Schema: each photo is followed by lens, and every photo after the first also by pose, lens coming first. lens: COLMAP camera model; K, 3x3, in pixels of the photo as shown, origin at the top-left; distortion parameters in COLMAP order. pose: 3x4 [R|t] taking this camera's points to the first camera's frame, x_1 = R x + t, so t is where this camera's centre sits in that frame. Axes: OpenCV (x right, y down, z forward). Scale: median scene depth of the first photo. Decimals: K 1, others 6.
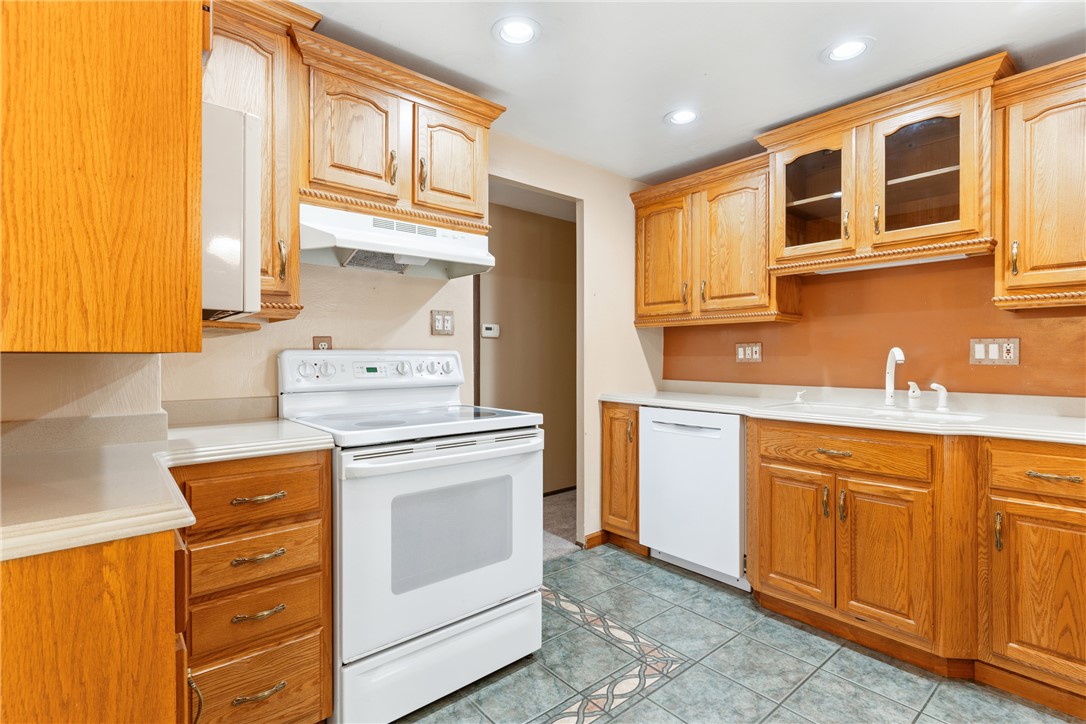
lens RADIAL K [[513.8, 0, 539.5], [0, 513.8, 359.7], [0, 0, 1]] dist [0.004832, 0.000965]
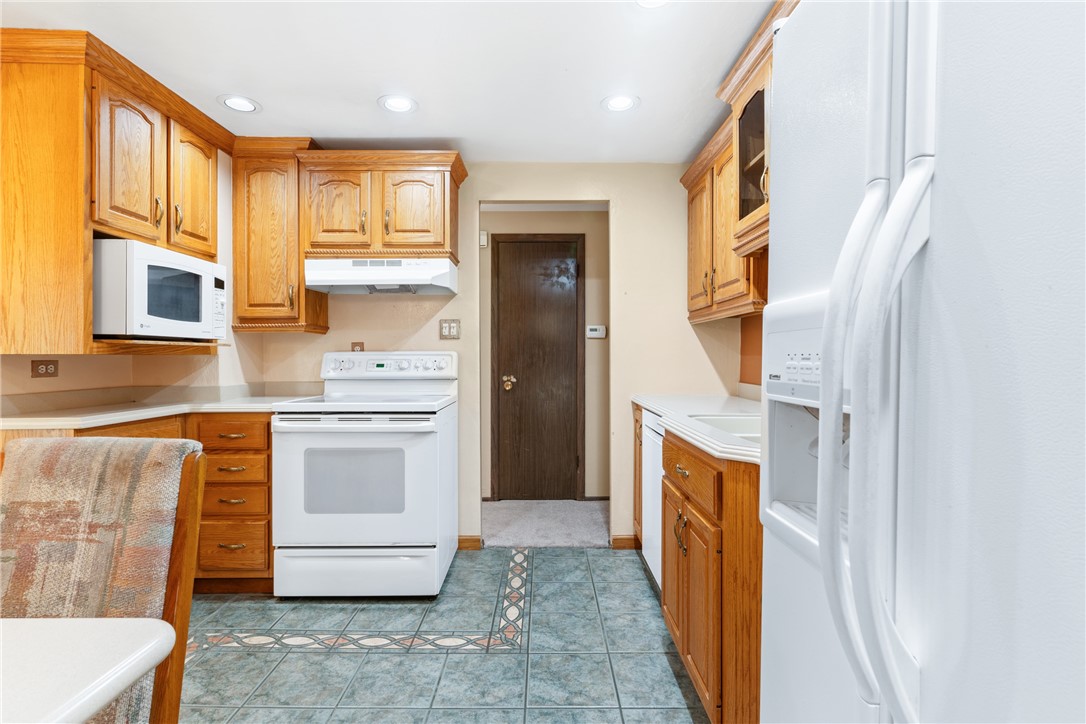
lens RADIAL K [[513.8, 0, 545.2], [0, 513.8, 357.5], [0, 0, 1]] dist [0.004832, 0.000965]
pose [[0.764346, 0.000525, -0.644806, 0.973906], [-0.003329, 0.999990, -0.003131, 0.000556], [0.644798, 0.004540, 0.764340, 0.230444]]
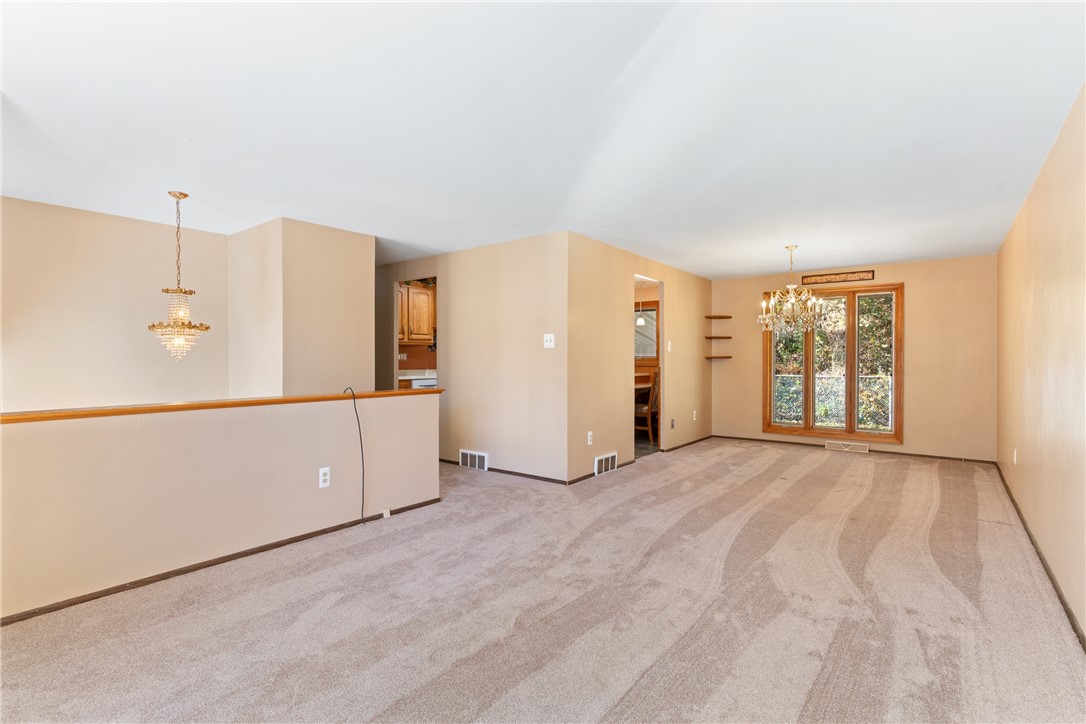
lens RADIAL K [[513.8, 0, 545.8], [0, 513.8, 364.1], [0, 0, 1]] dist [0.004832, 0.000965]
pose [[-0.199076, -0.011345, 0.979918, -3.132468], [0.007765, 0.999883, 0.013154, -0.008154], [-0.979953, 0.010228, -0.198964, 1.270694]]
